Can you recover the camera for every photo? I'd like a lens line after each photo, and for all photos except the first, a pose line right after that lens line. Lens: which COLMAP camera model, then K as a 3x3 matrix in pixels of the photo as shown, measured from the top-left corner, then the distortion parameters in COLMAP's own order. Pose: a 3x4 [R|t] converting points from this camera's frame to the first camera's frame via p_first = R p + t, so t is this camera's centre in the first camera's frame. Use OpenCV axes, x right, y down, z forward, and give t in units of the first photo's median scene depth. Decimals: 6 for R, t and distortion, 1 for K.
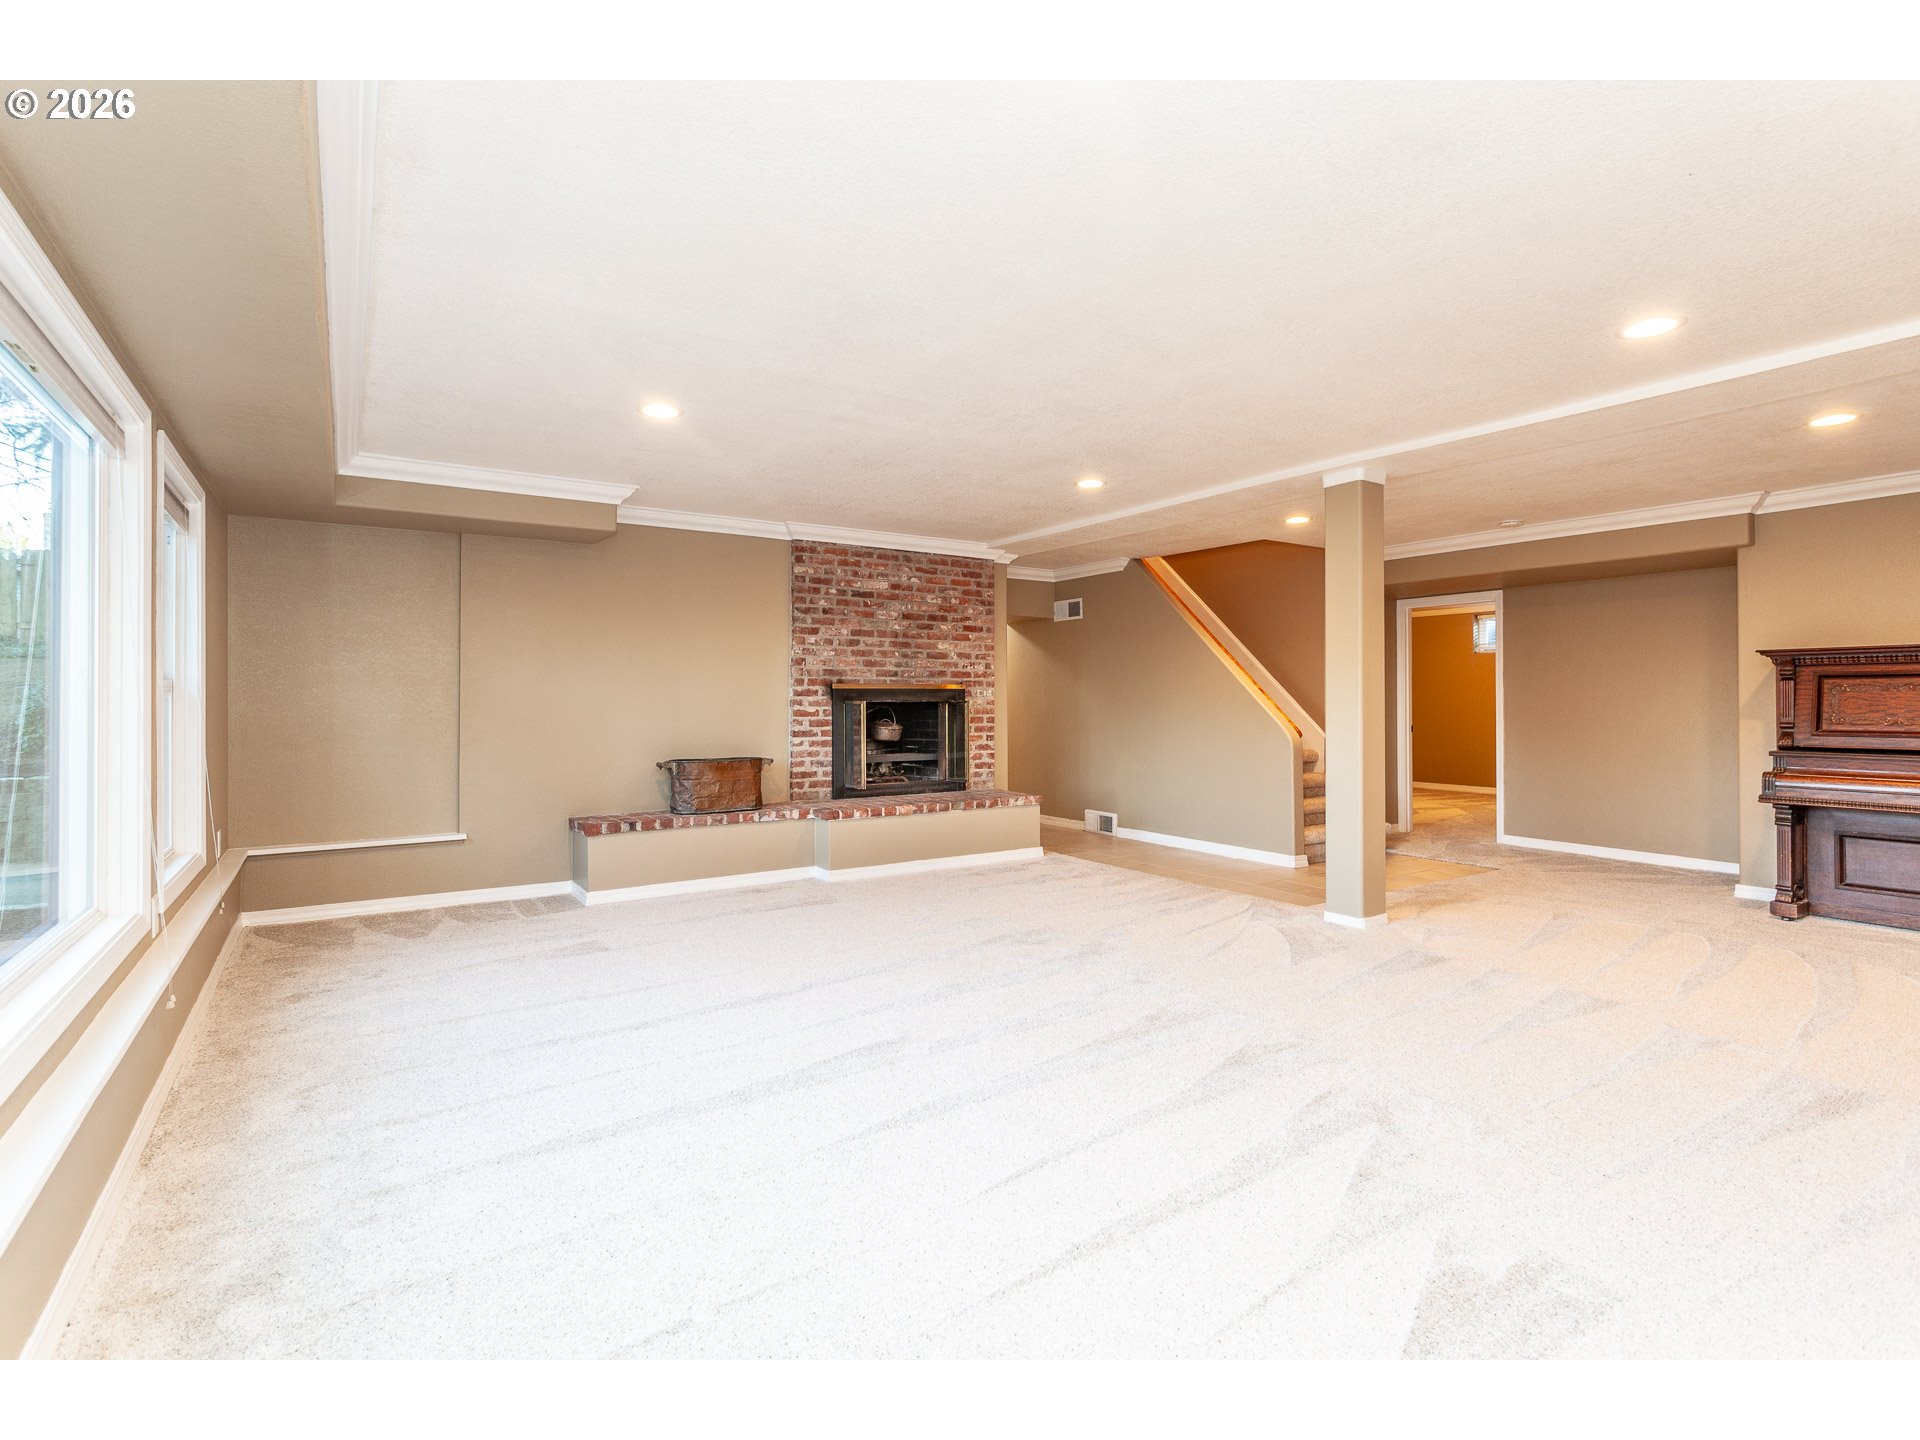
lens RADIAL K [[928.4, 0, 944.9], [0, 928.4, 697.3], [0, 0, 1]] dist [-0.004036, 0.001193]
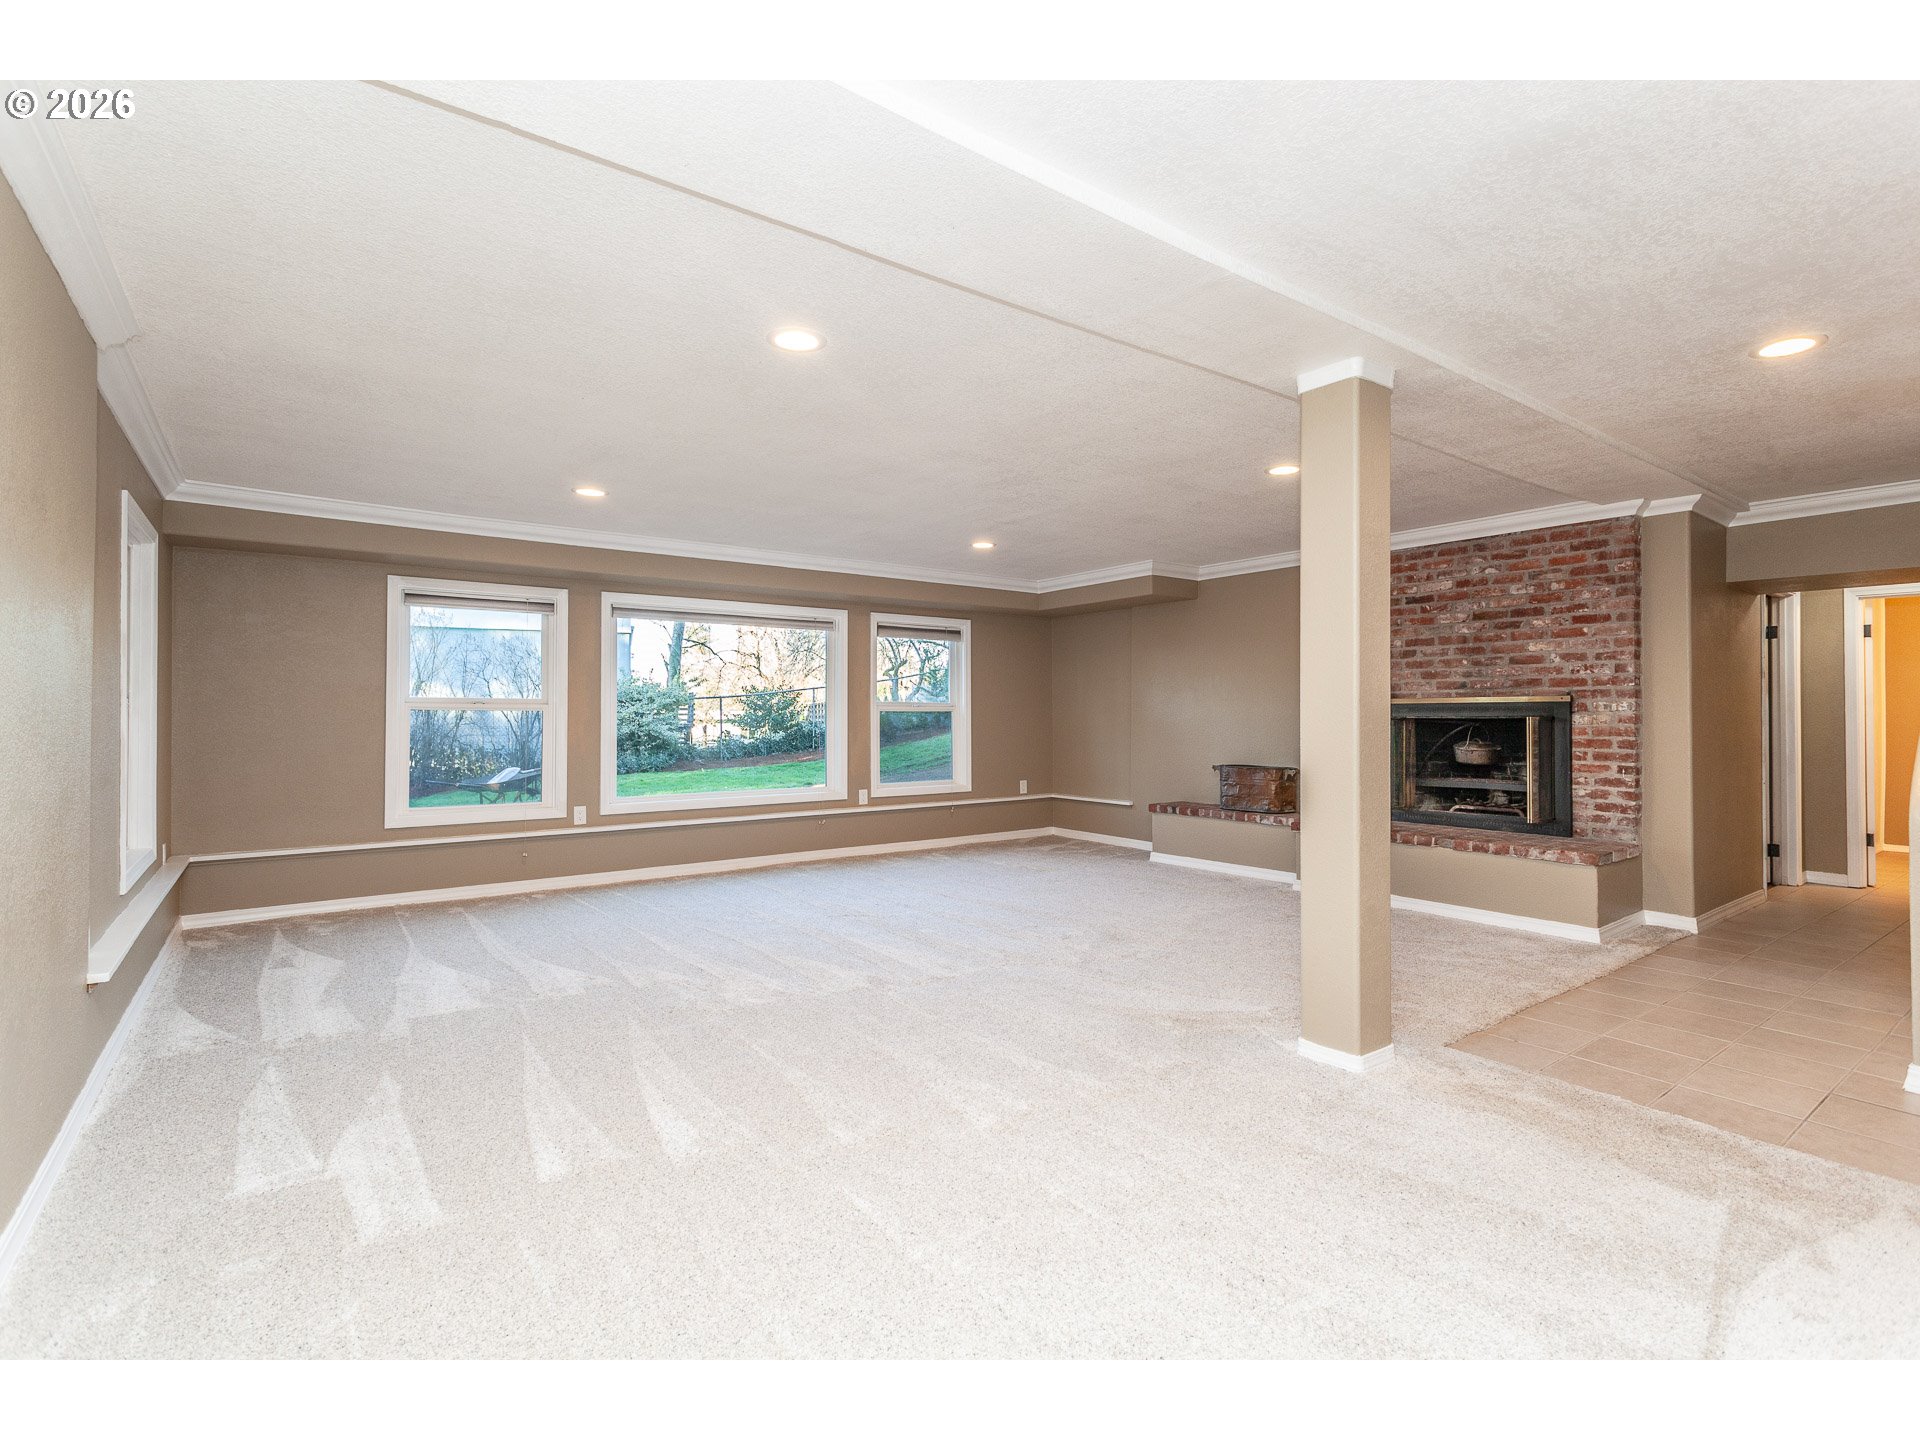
lens RADIAL K [[928.4, 0, 954.0], [0, 928.4, 712.4], [0, 0, 1]] dist [-0.004036, 0.001193]
pose [[0.035047, -0.001011, -0.999385, 0.836411], [0.004769, 0.999988, -0.000844, -0.002019], [0.999374, -0.004737, 0.035052, 0.532934]]
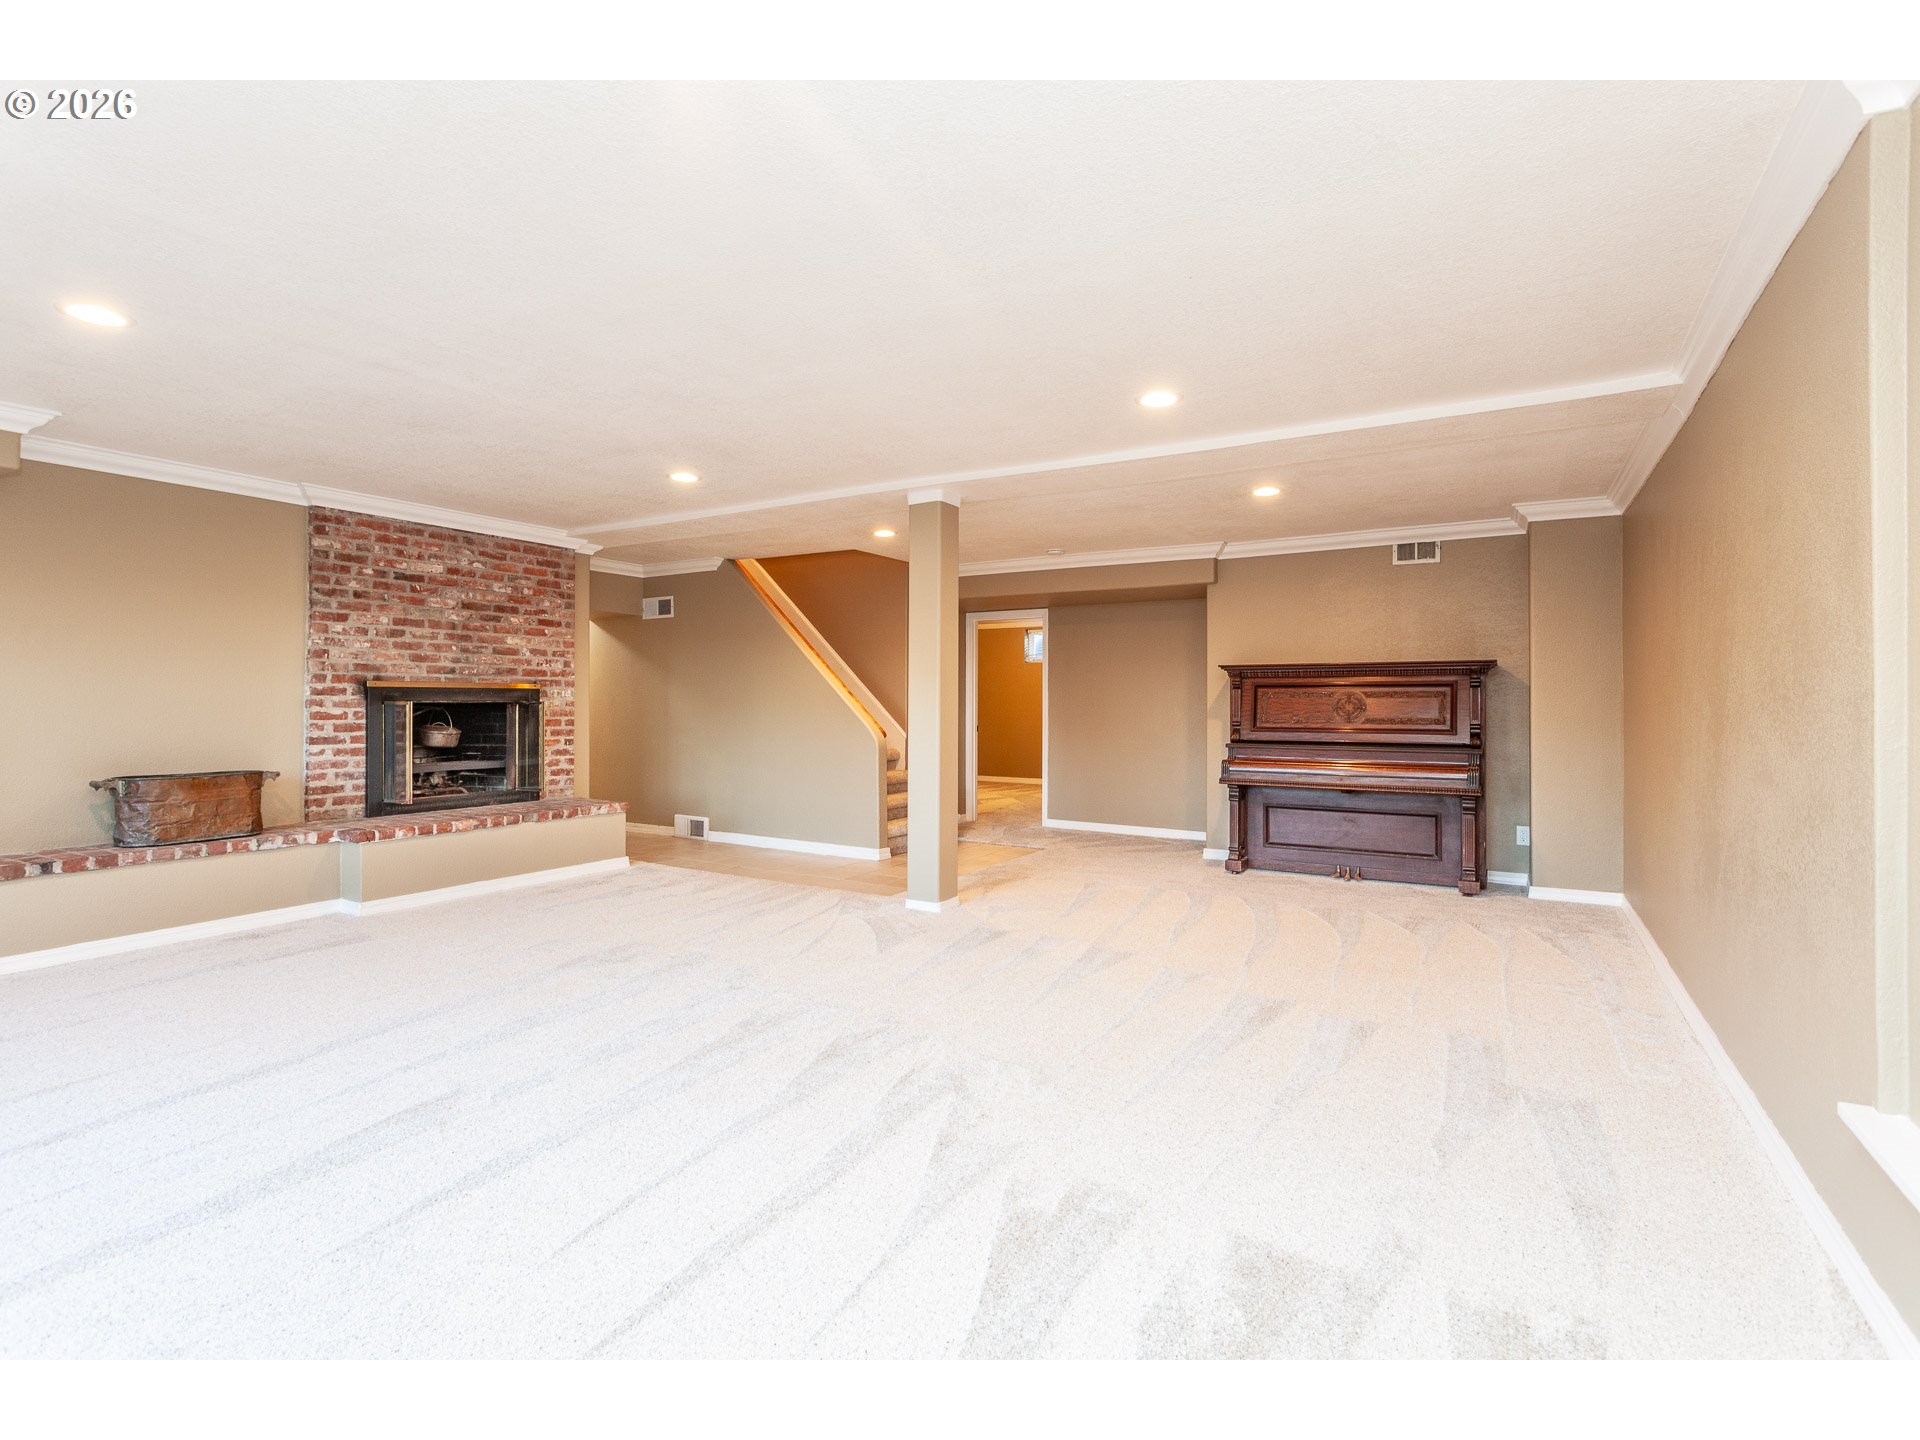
lens RADIAL K [[915.6, 0, 960.5], [0, 915.6, 696.7], [0, 0, 1]] dist [0.001375, 0.002217]
pose [[0.899133, 0.006814, 0.437623, -0.000183], [-0.005699, 0.999976, -0.003860, -0.000058], [-0.437639, 0.000977, 0.899150, 0.013175]]
